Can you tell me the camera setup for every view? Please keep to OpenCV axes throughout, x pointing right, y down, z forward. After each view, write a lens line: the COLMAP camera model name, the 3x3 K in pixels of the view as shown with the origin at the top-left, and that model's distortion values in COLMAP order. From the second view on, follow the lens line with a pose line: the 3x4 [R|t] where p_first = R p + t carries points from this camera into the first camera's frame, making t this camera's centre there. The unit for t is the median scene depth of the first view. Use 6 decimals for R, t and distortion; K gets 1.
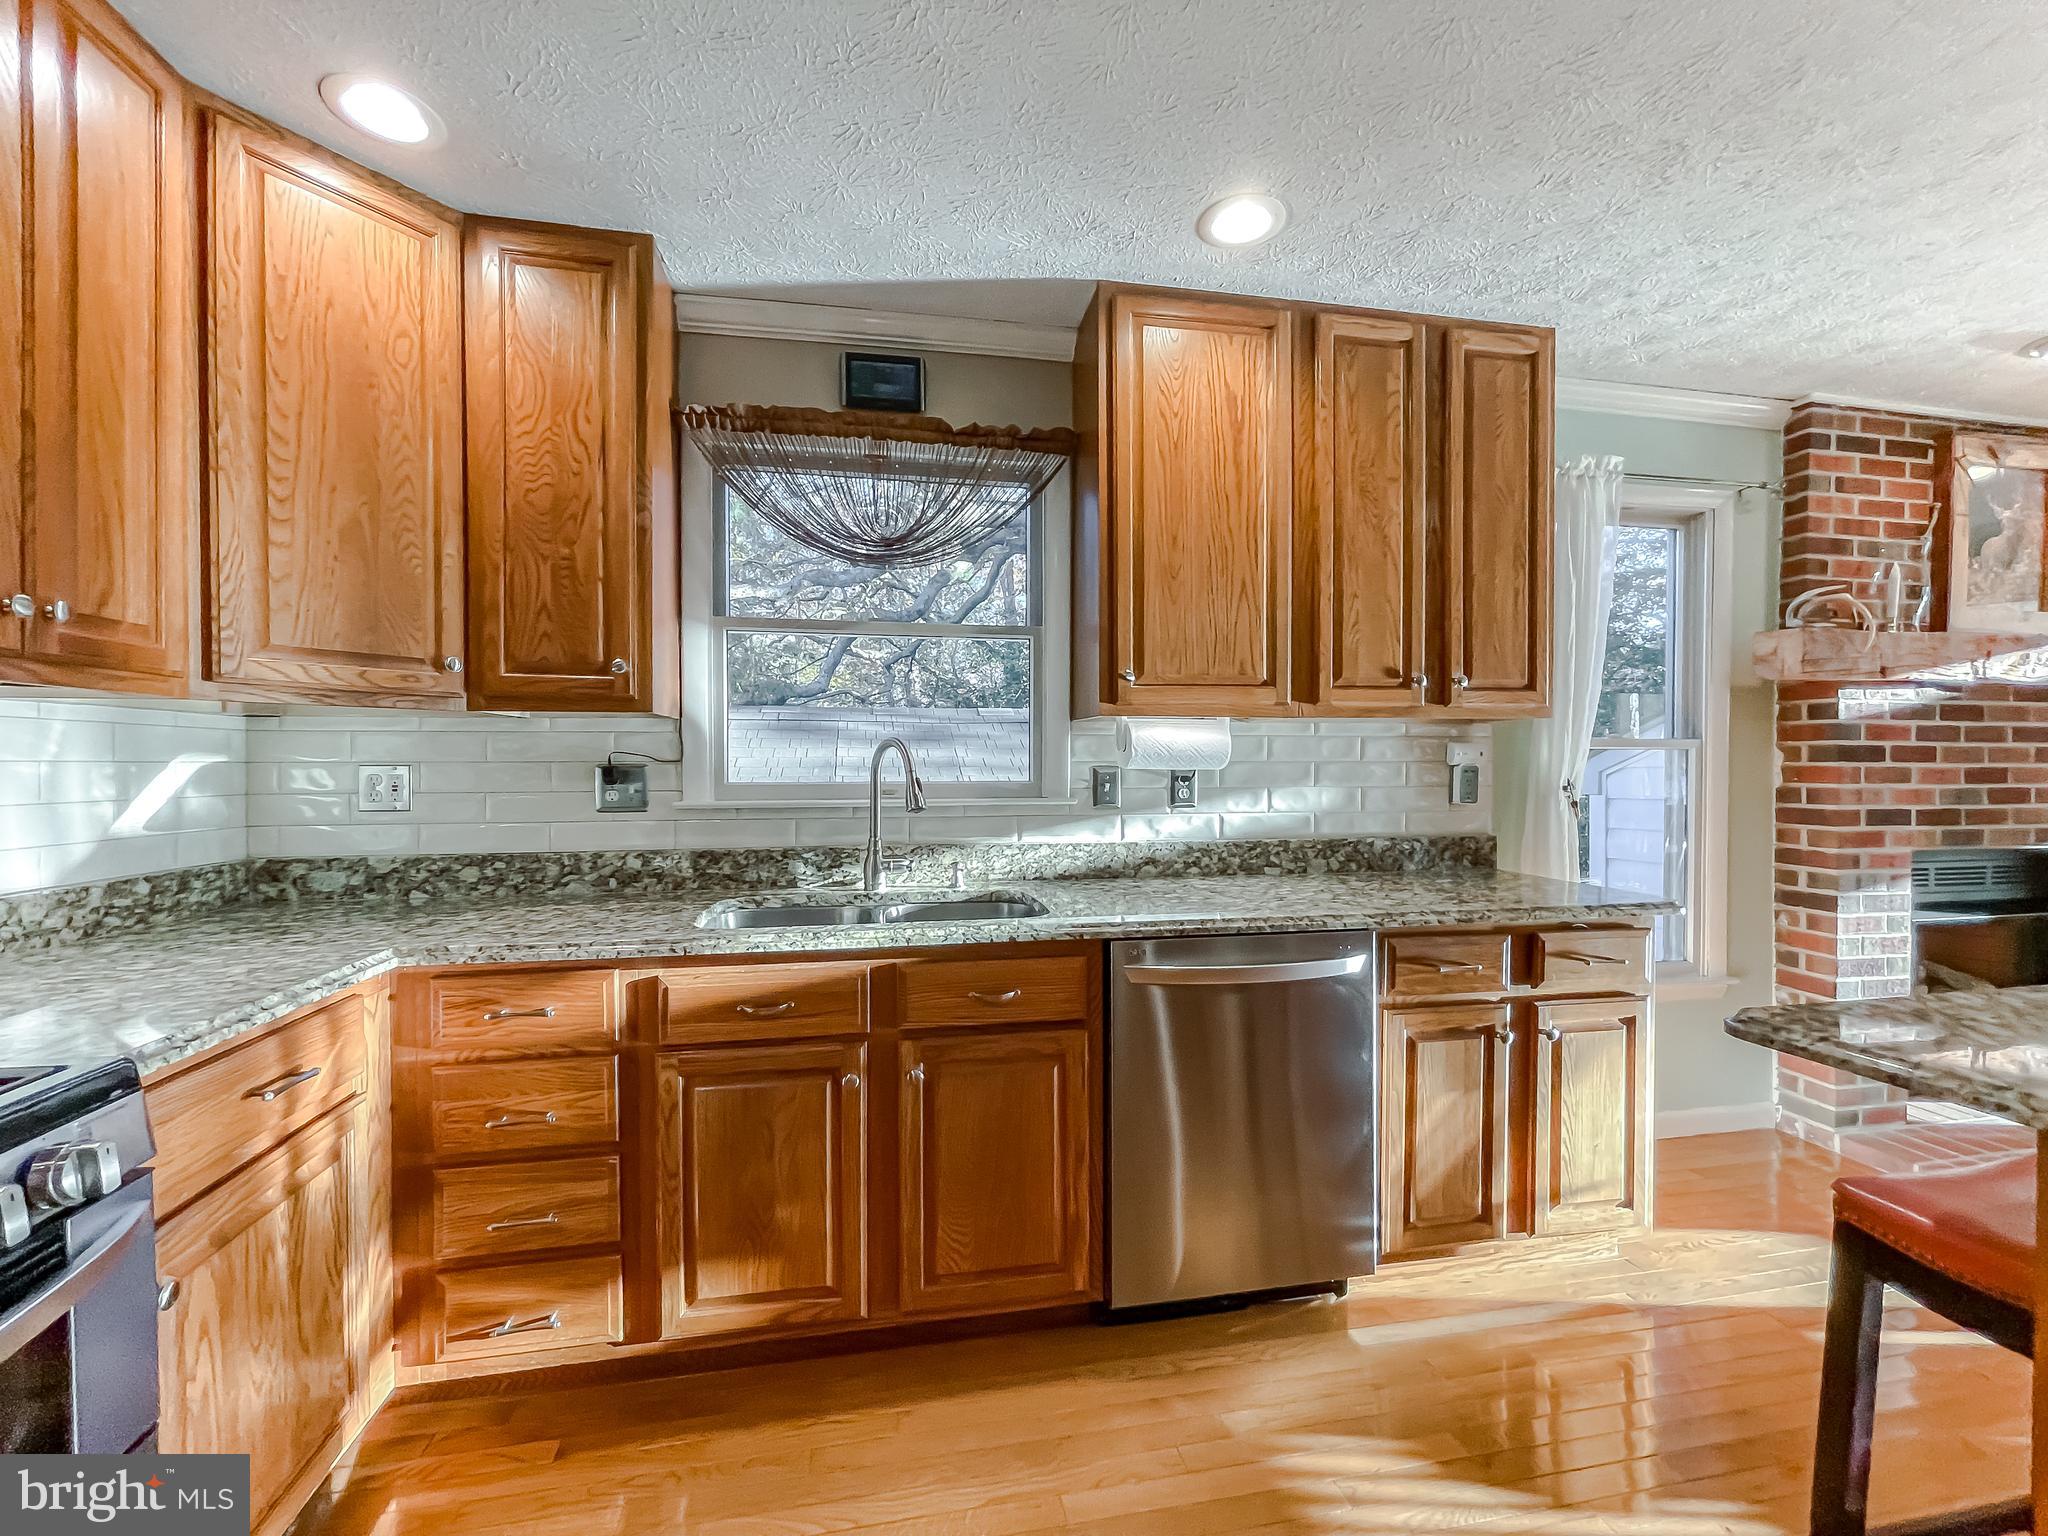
lens RADIAL K [[850.9, 0, 1012.5], [0, 850.9, 789.9], [0, 0, 1]] dist [0.001387, 0.000221]
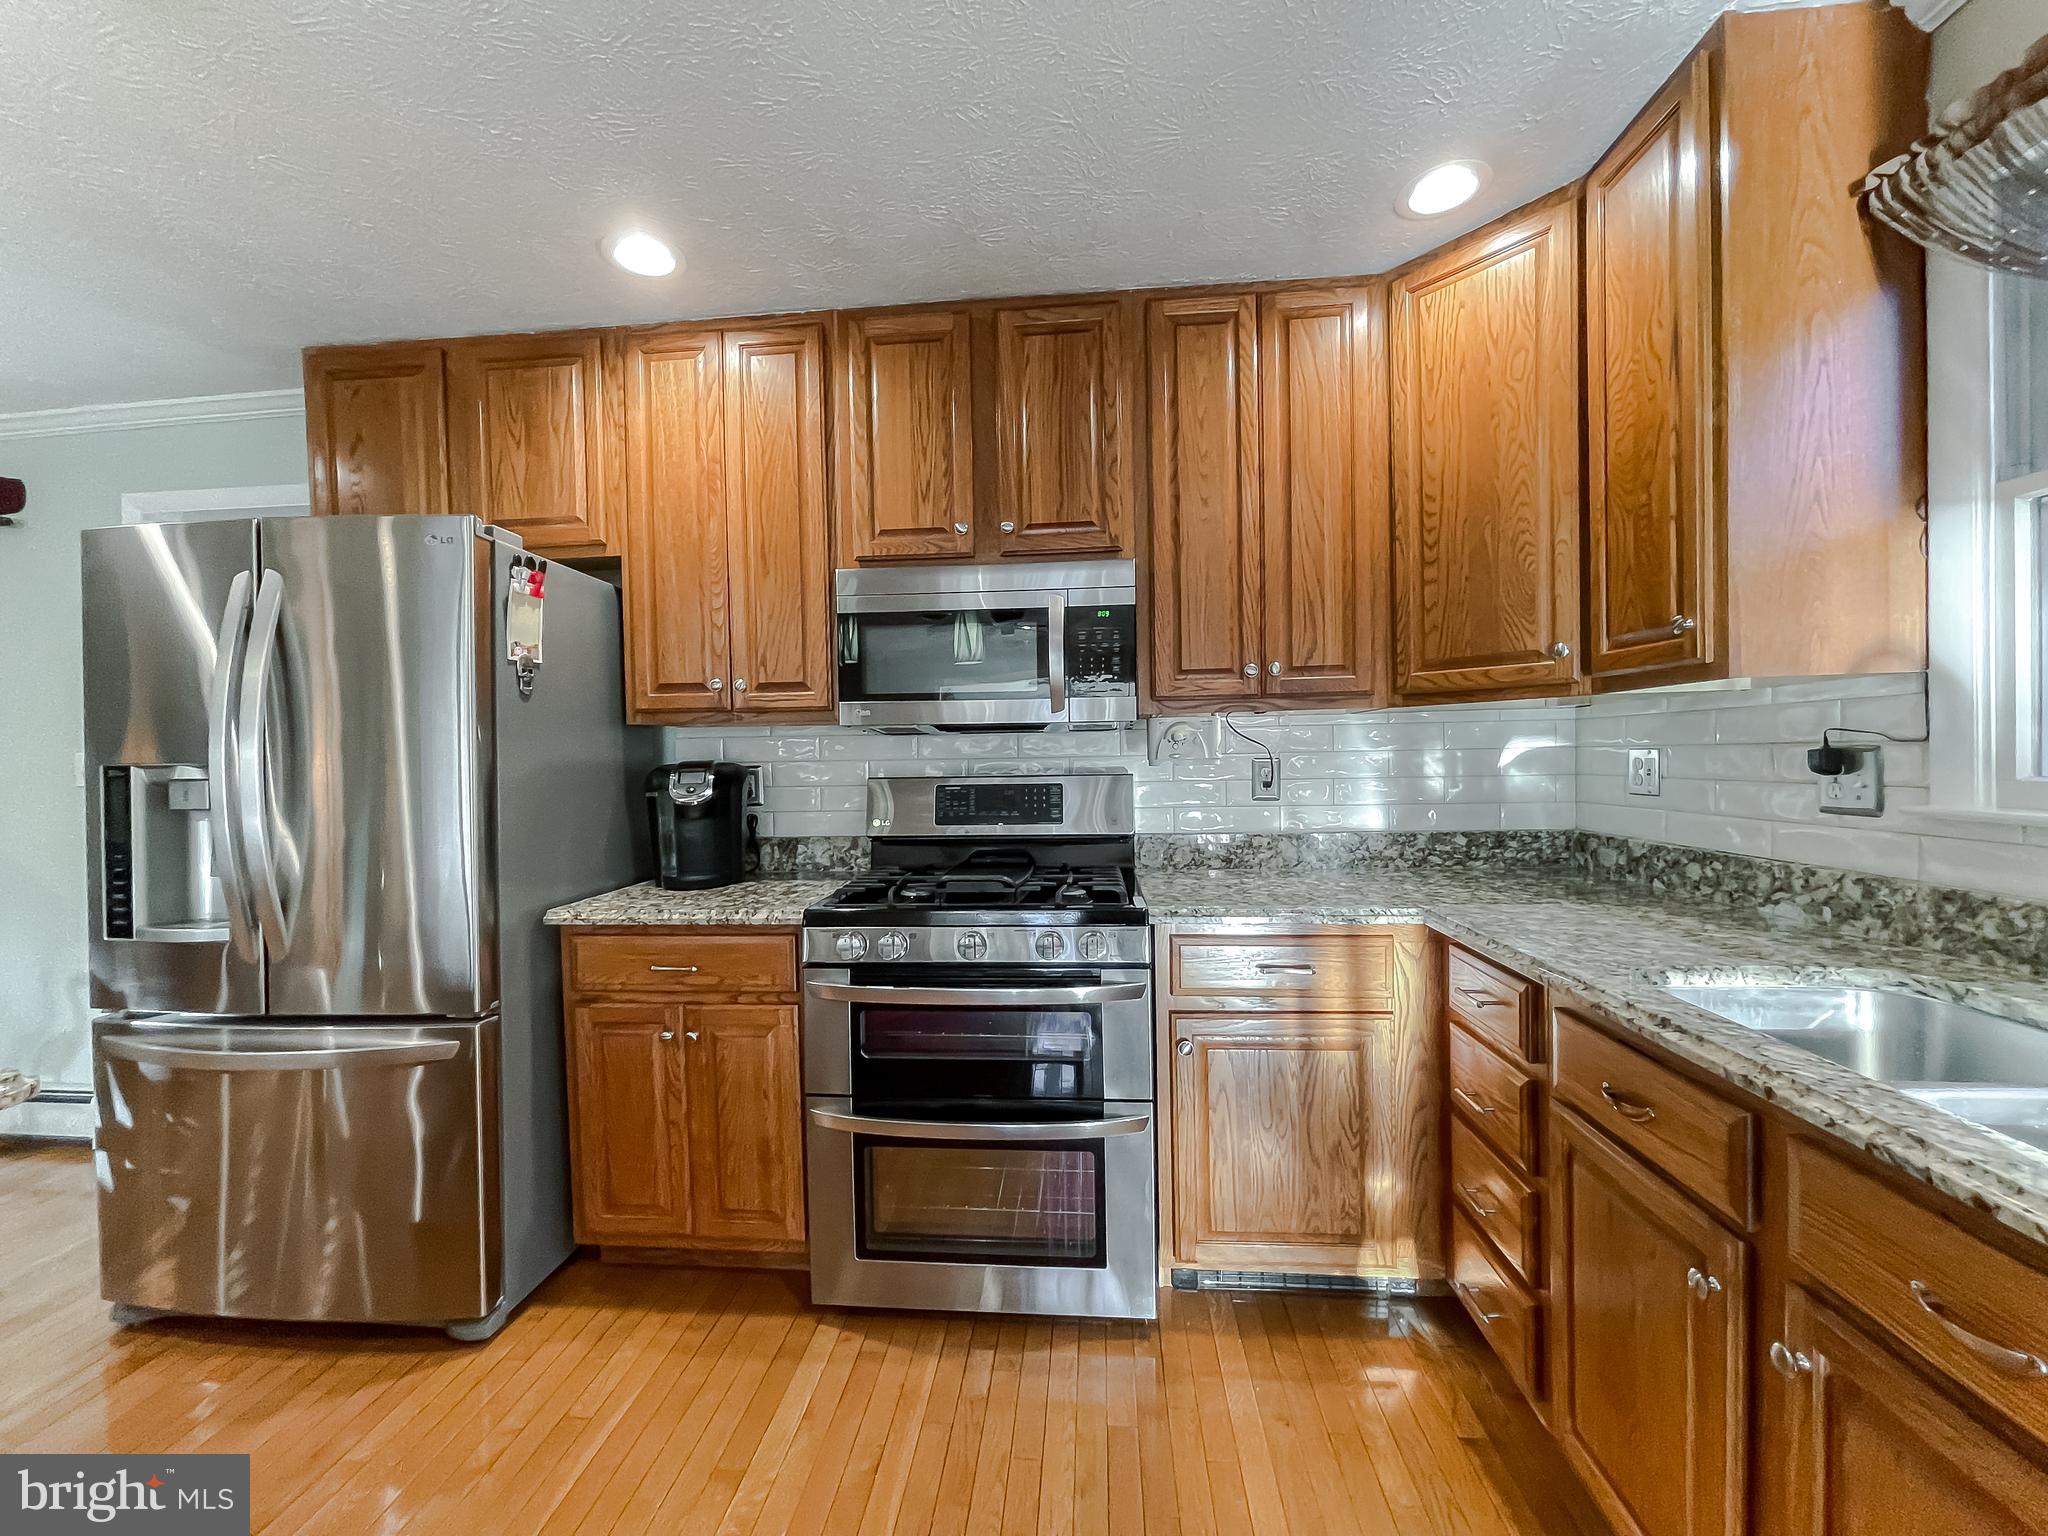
lens RADIAL K [[850.9, 0, 1017.0], [0, 850.9, 788.1], [0, 0, 1]] dist [0.001387, 0.000221]
pose [[-0.286489, 0.045046, -0.957024, 0.412210], [-0.005605, 0.998798, 0.048690, -0.026720], [0.958067, 0.019314, -0.285893, 0.571259]]
